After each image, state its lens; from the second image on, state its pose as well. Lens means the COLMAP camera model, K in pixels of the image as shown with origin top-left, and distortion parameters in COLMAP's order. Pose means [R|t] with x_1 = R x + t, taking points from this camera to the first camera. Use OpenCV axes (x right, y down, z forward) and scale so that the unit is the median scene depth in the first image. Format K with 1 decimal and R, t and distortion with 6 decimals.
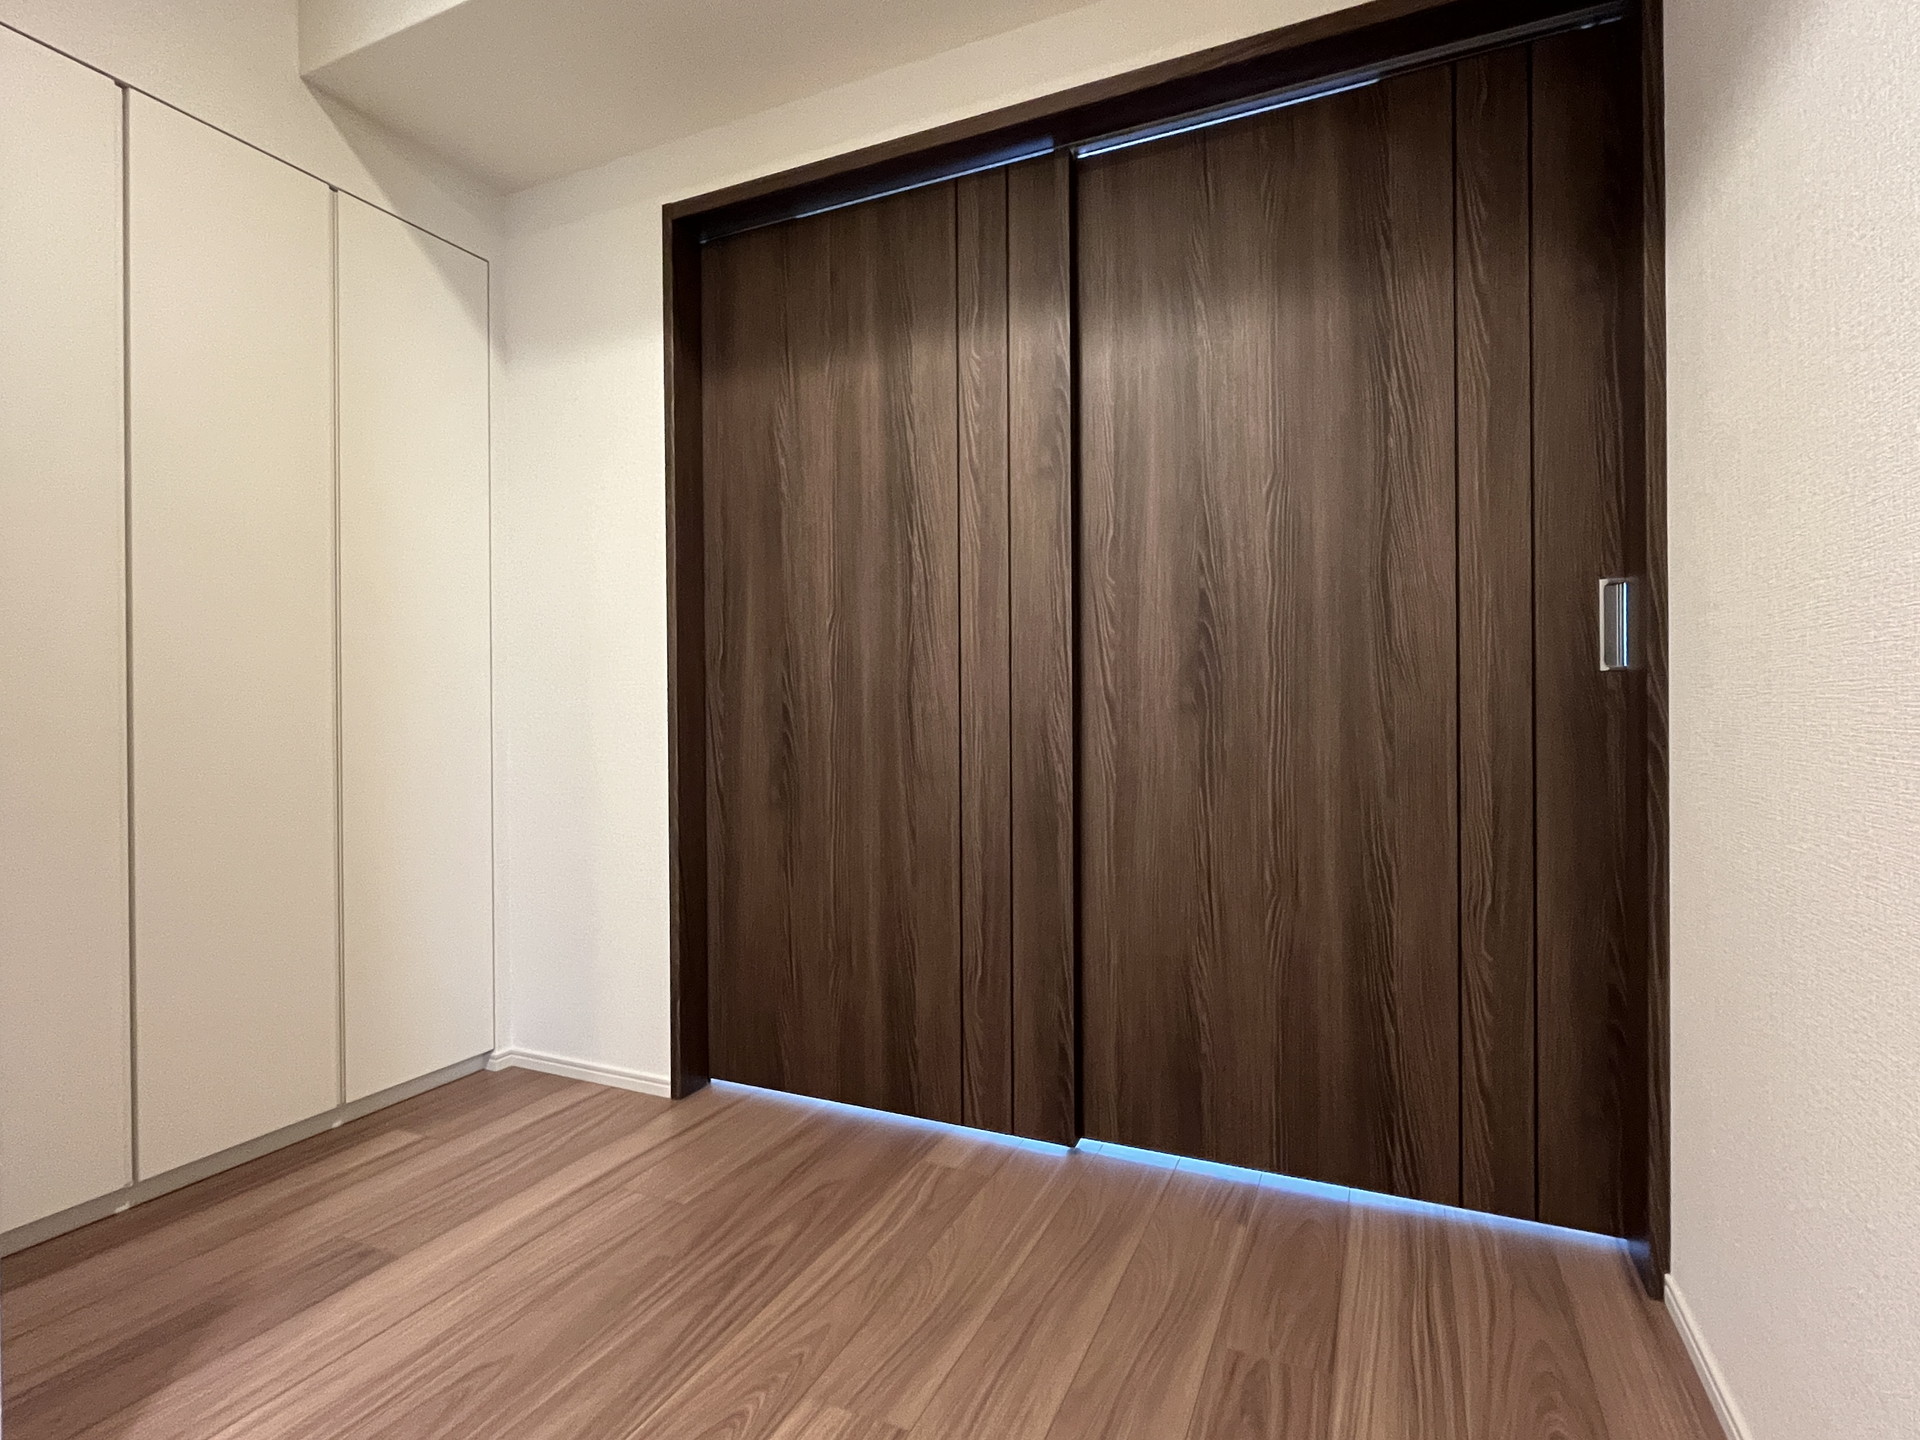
lens RADIAL K [[951.6, 0, 941.7], [0, 951.6, 712.2], [0, 0, 1]] dist [-0.006040, 0.000396]
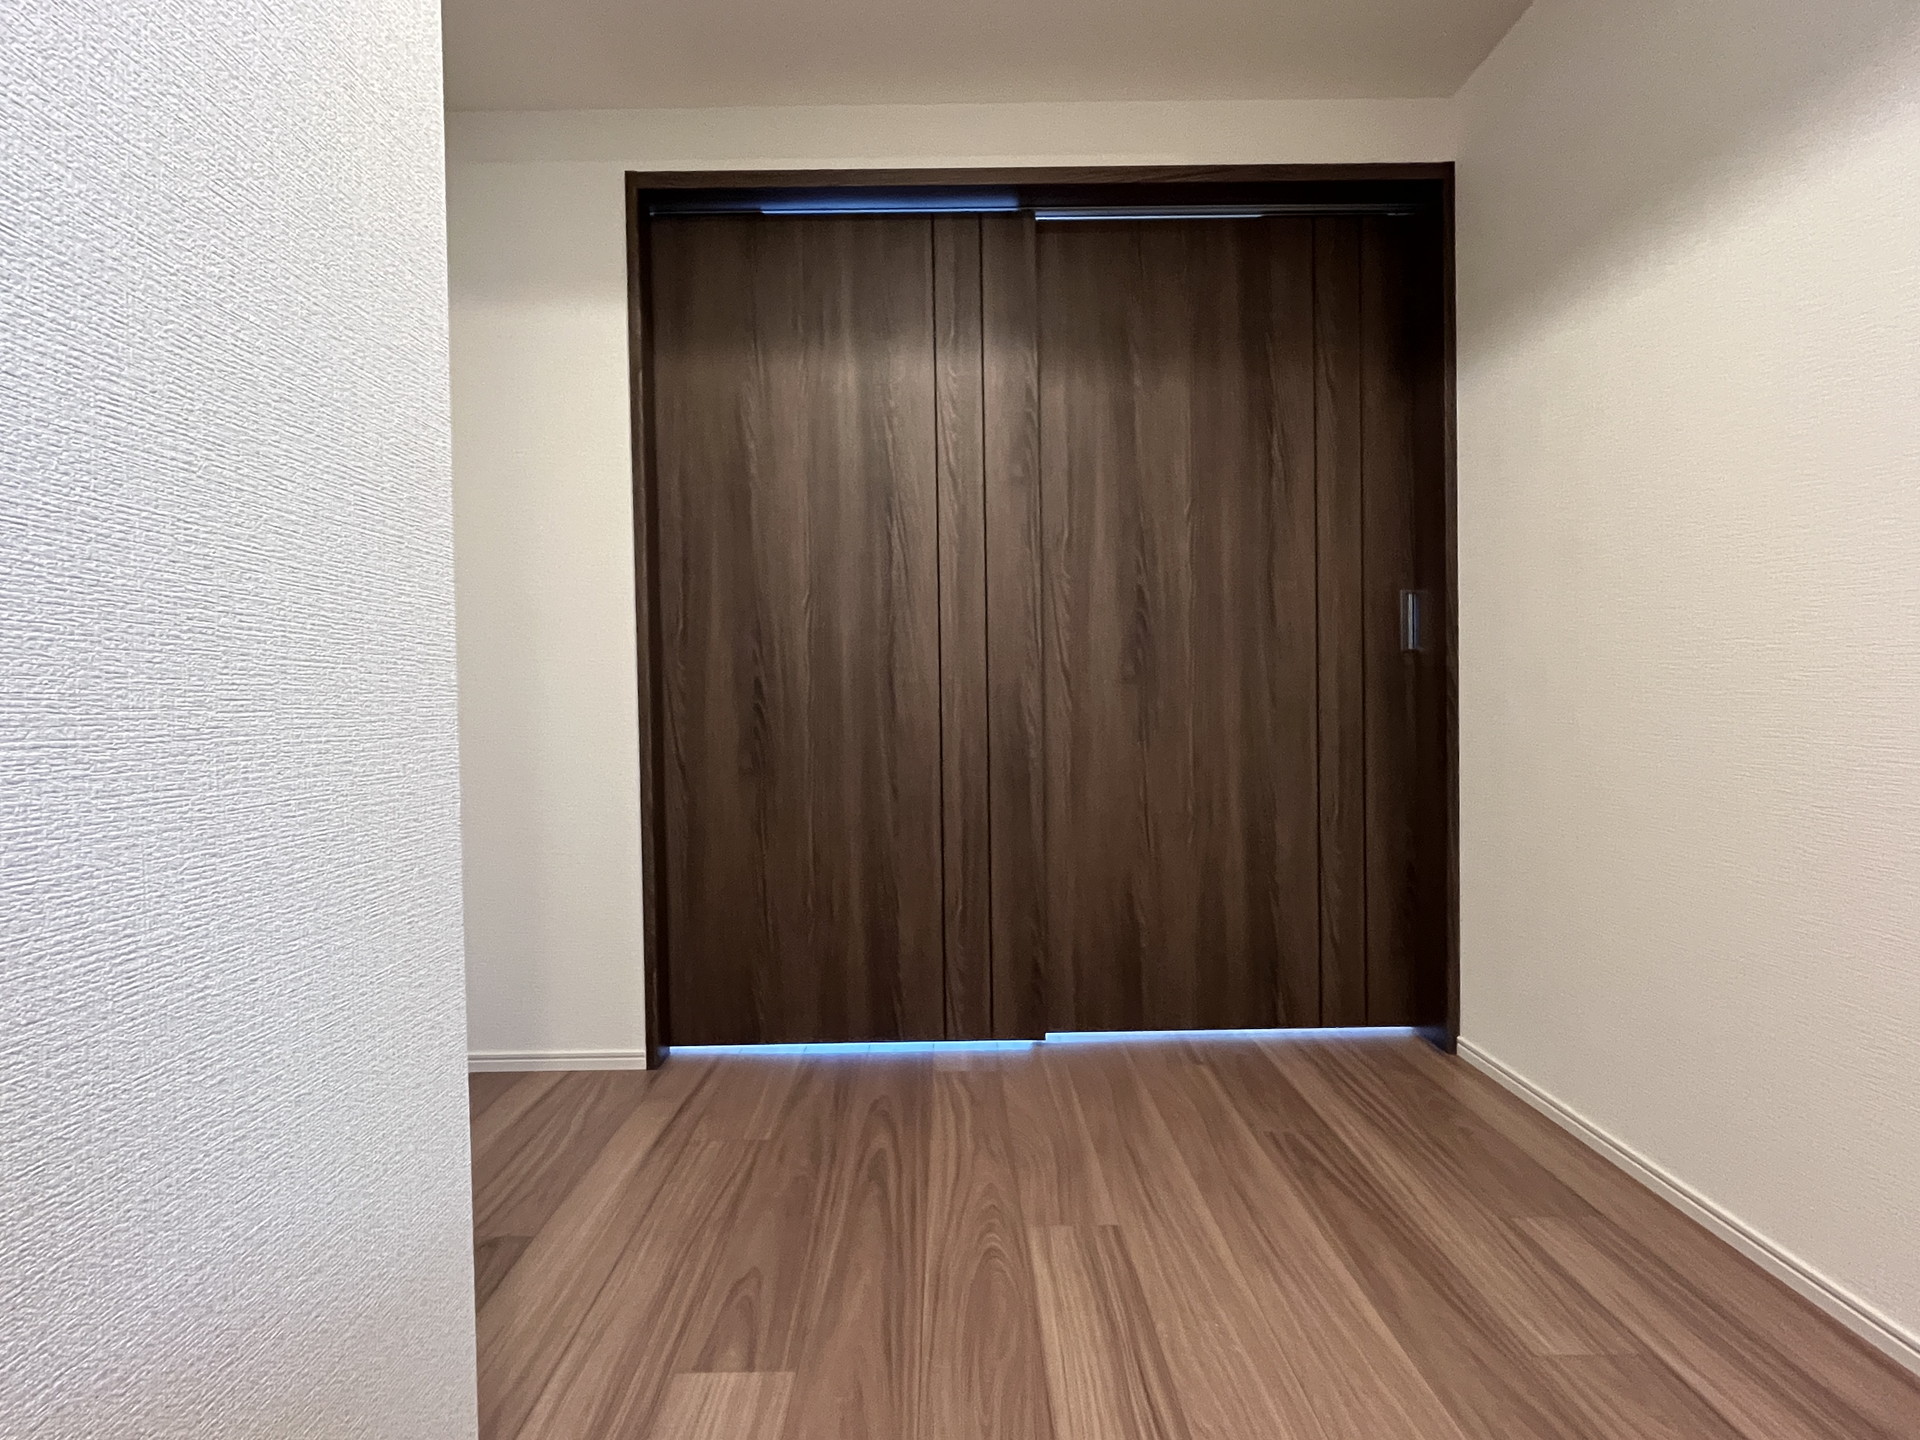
lens RADIAL K [[951.6, 0, 935.5], [0, 951.6, 719.5], [0, 0, 1]] dist [-0.006040, 0.000396]
pose [[0.907373, -0.014489, 0.420078, -0.475578], [0.008863, 0.999843, 0.015340, 0.026346], [-0.420234, -0.010196, 0.907359, -0.039784]]
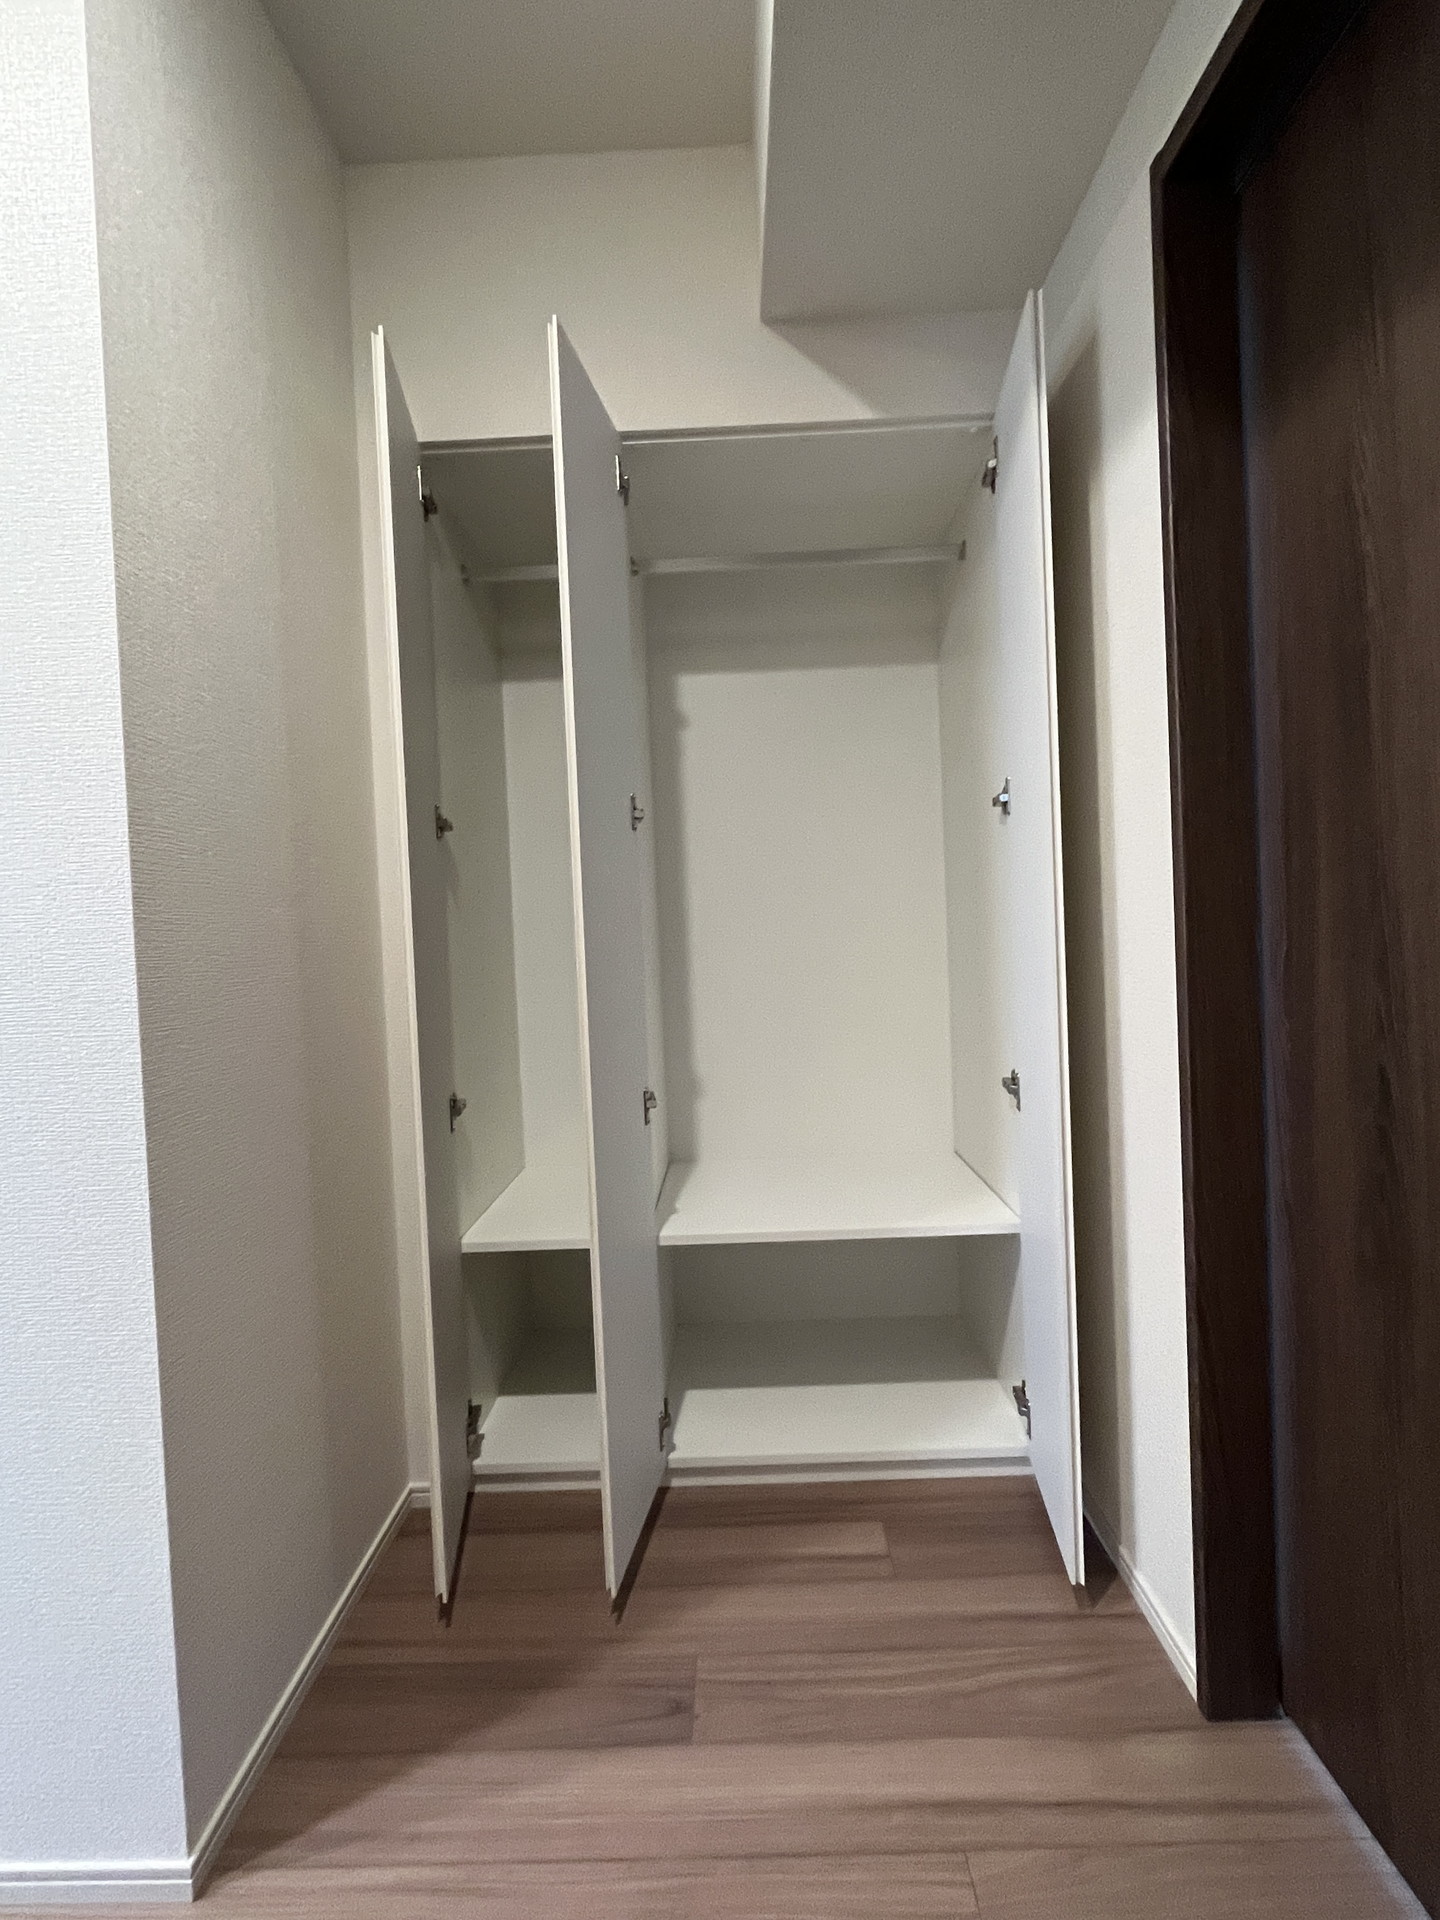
lens RADIAL K [[951.6, 0, 735.4], [0, 951.6, 955.0], [0, 0, 1]] dist [-0.006040, 0.000396]
pose [[0.421739, 0.010517, -0.906656, 0.137539], [0.037087, 0.998896, 0.028838, -0.097506], [0.905959, -0.045787, 0.420883, 0.574324]]
